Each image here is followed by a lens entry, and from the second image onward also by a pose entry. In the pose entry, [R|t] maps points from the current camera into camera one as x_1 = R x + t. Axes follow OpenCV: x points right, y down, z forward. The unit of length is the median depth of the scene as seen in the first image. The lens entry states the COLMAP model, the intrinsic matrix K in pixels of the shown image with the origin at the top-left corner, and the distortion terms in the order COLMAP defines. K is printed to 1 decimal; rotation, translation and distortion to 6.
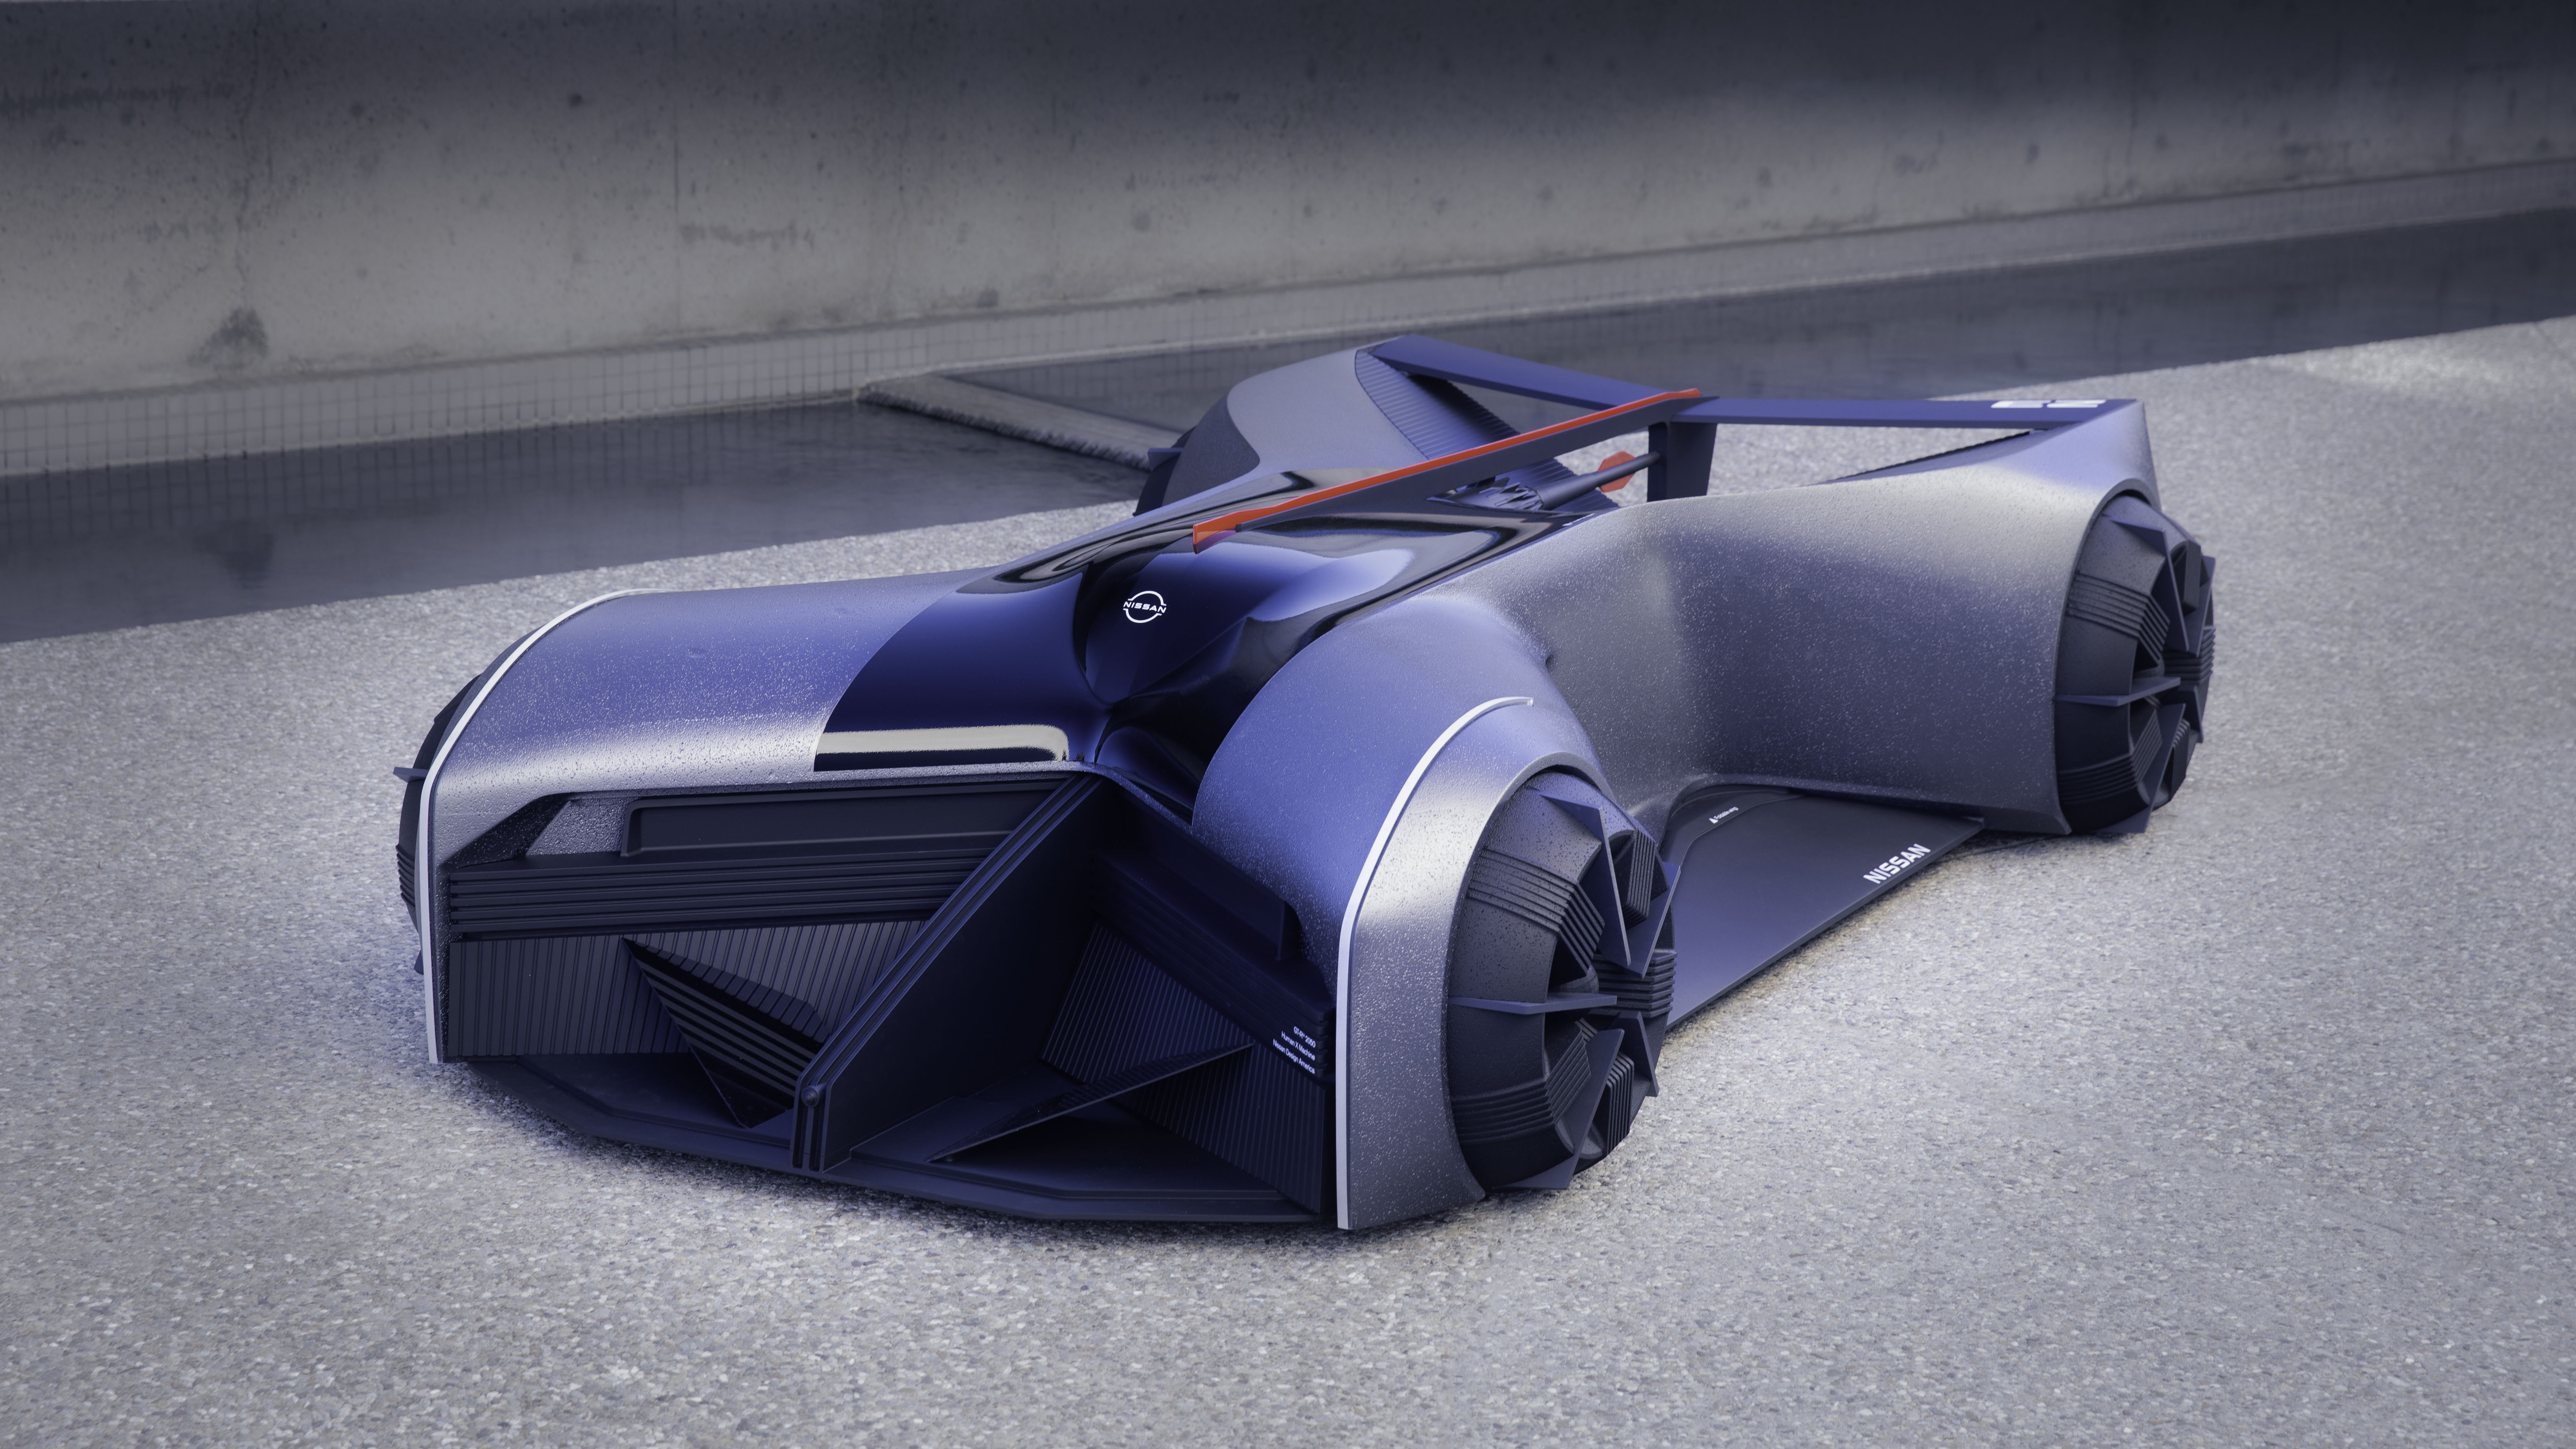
lens RADIAL K [[6051.8, 0, 1288.0], [0, 6051.8, 724.5], [0, 0, 1]] dist [0.431563, 0.396306]
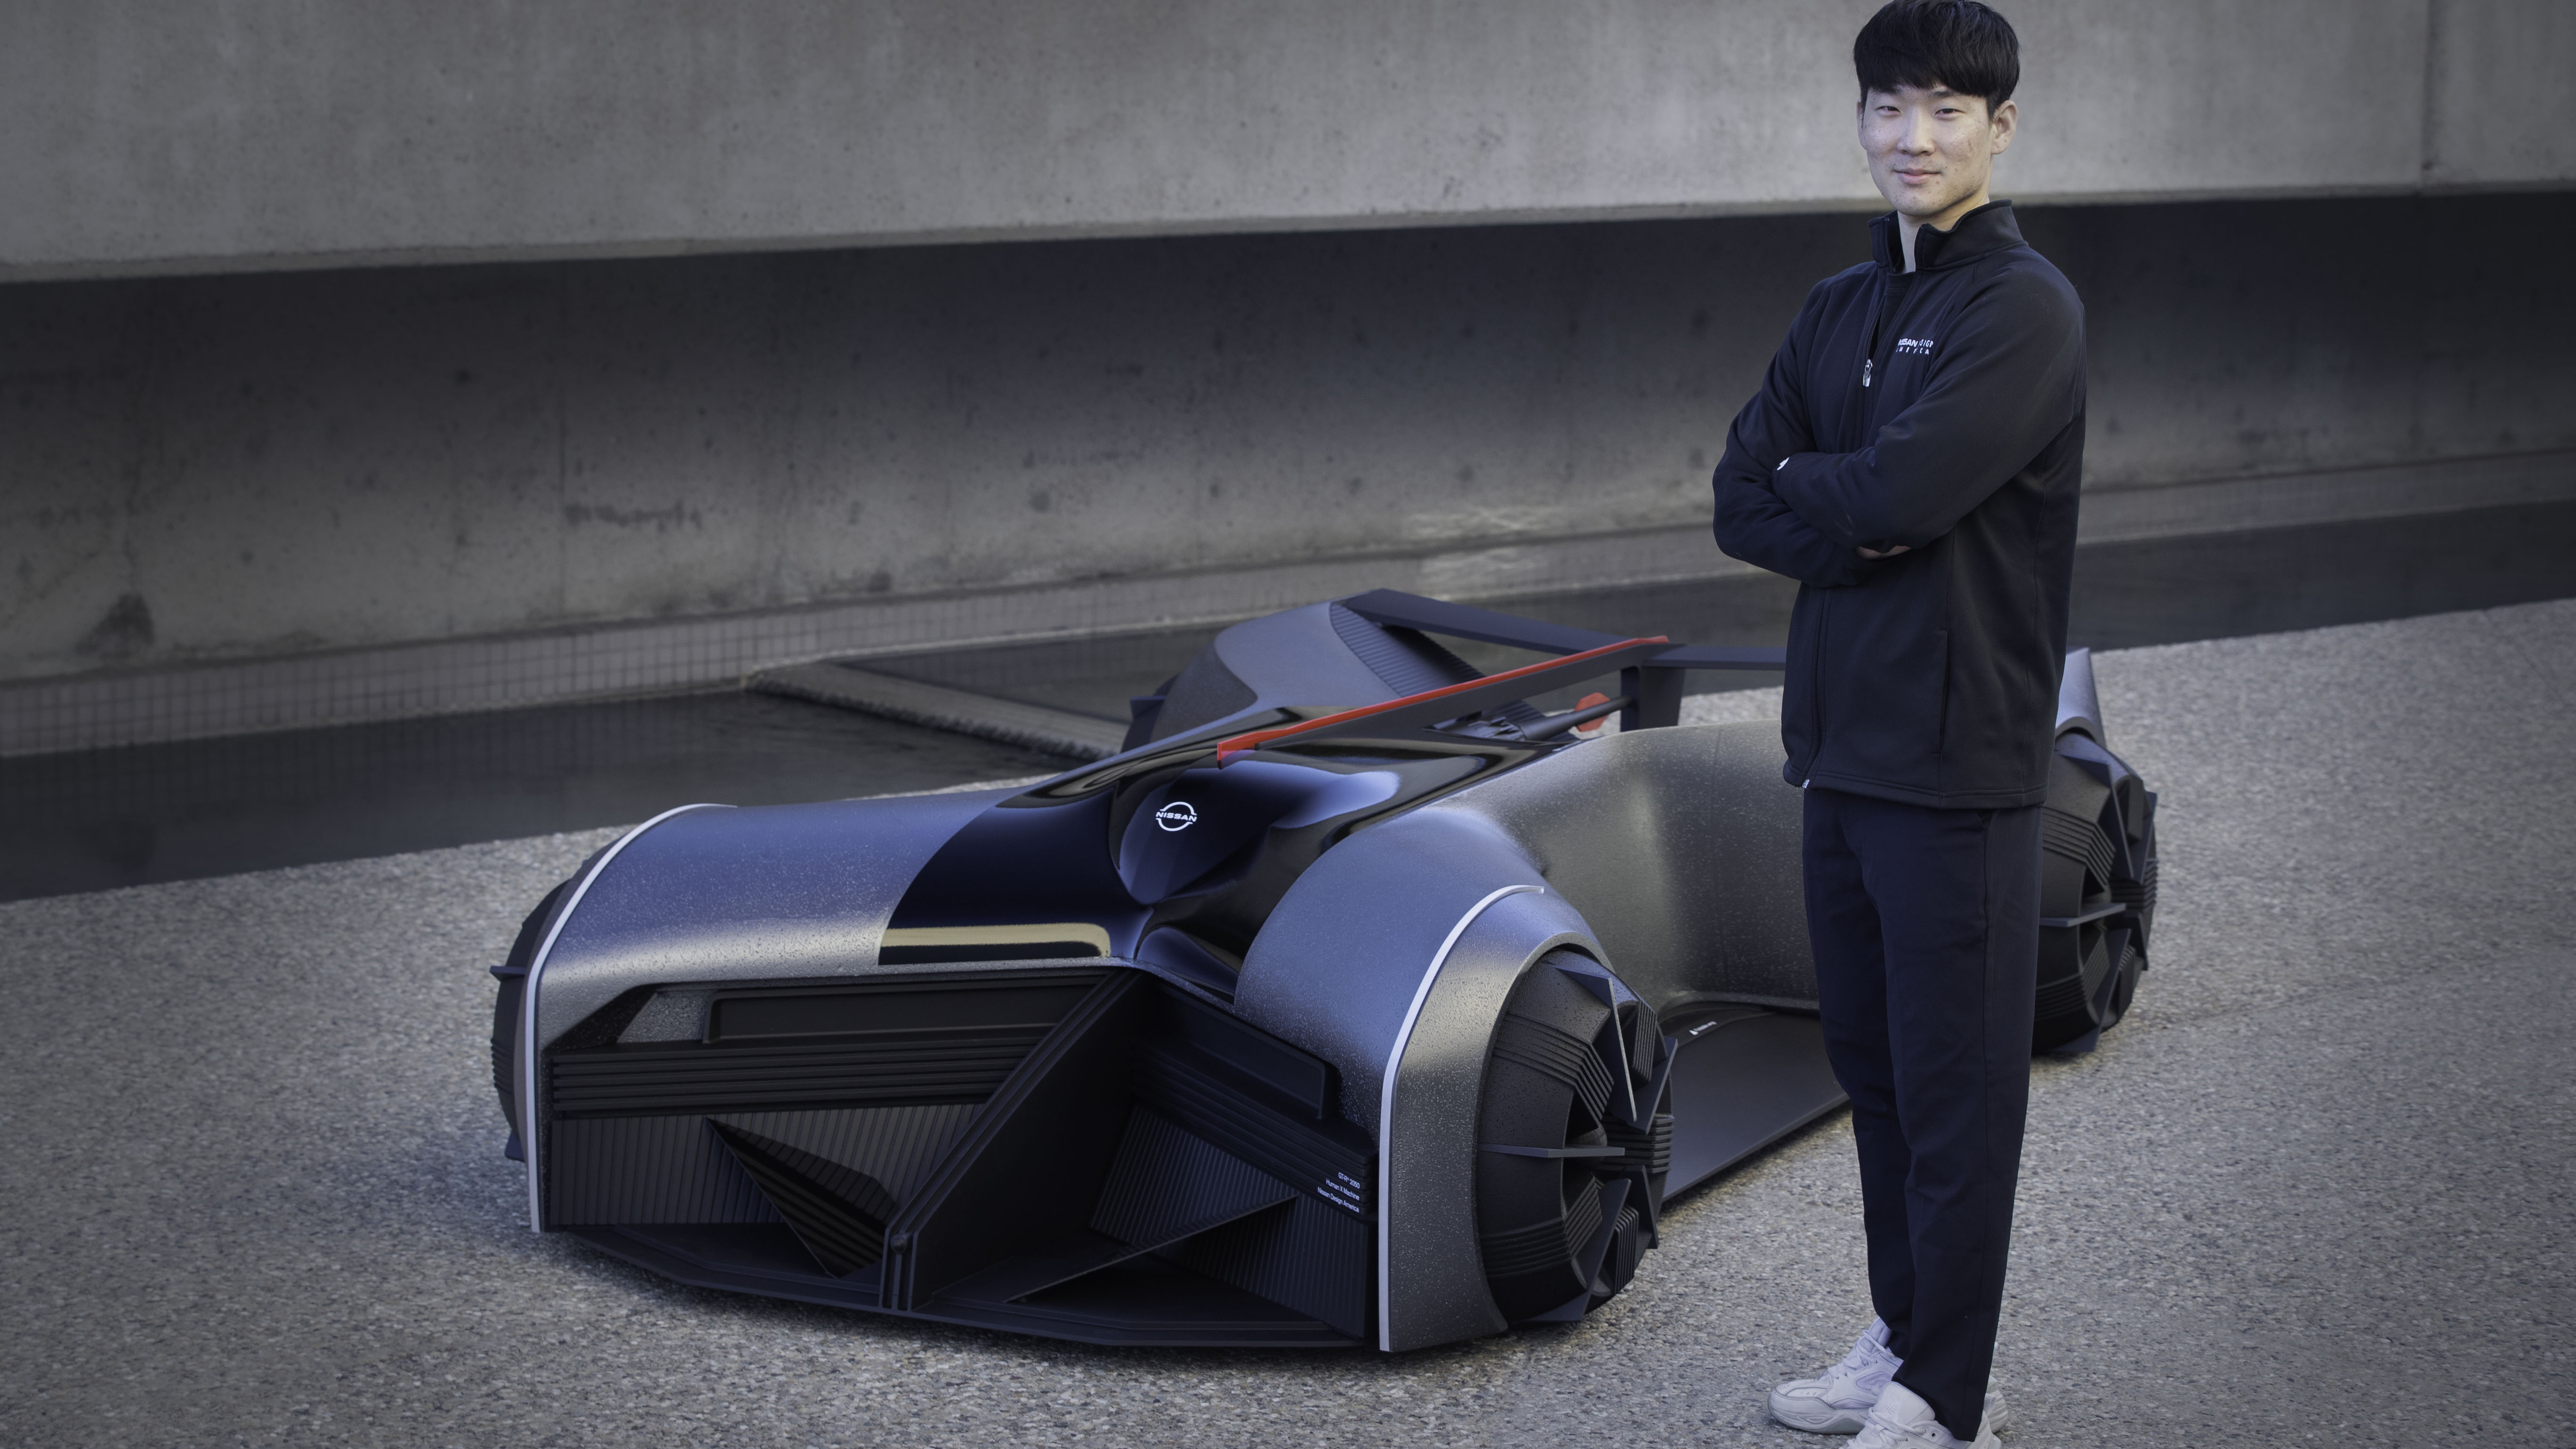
lens RADIAL K [[9420.5, 0, 1288.0], [0, 9420.5, 724.5], [0, 0, 1]] dist [-0.309922, -0.958886]
pose [[0.998831, -0.003243, 0.048223, -0.079305], [0.006721, 0.997372, -0.072136, 0.080130], [-0.047862, 0.072376, 0.996228, -0.633496]]
